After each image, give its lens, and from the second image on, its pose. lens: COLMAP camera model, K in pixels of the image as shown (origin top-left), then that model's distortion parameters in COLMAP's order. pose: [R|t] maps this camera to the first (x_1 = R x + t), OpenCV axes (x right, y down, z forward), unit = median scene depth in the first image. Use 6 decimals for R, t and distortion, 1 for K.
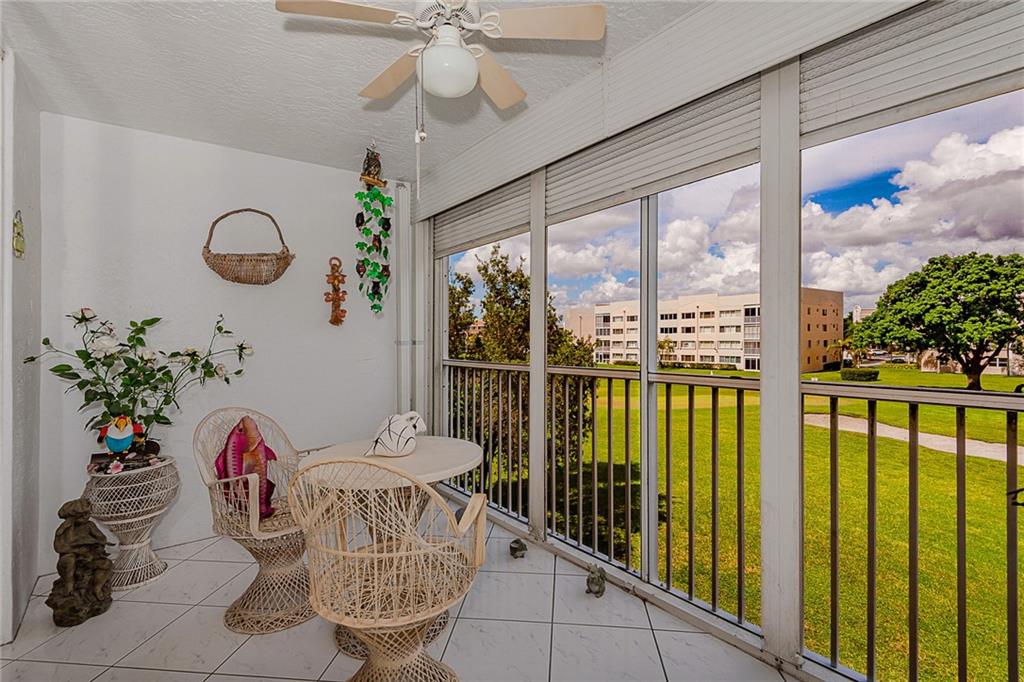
lens RADIAL K [[492.1, 0, 512.0], [0, 492.1, 341.0], [0, 0, 1]] dist [0.034591, -0.024128]
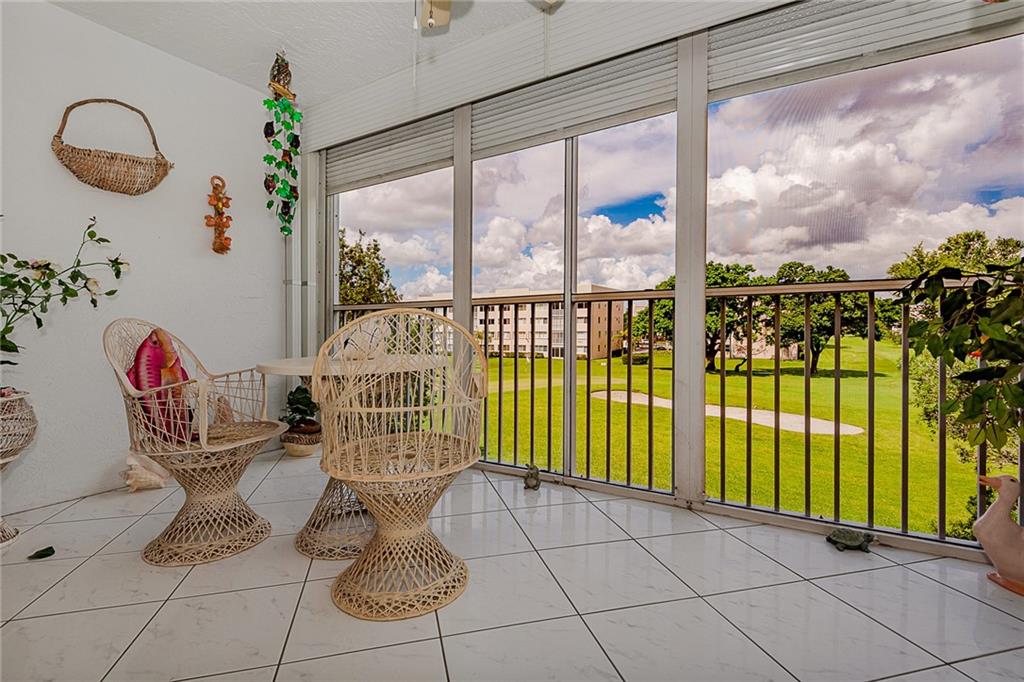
lens RADIAL K [[492.1, 0, 512.0], [0, 492.1, 341.0], [0, 0, 1]] dist [0.034591, -0.024128]
pose [[0.929387, -0.007631, 0.369029, -0.221158], [0.005488, 0.999961, 0.006856, 0.131614], [-0.369067, -0.004347, 0.929393, -0.014078]]
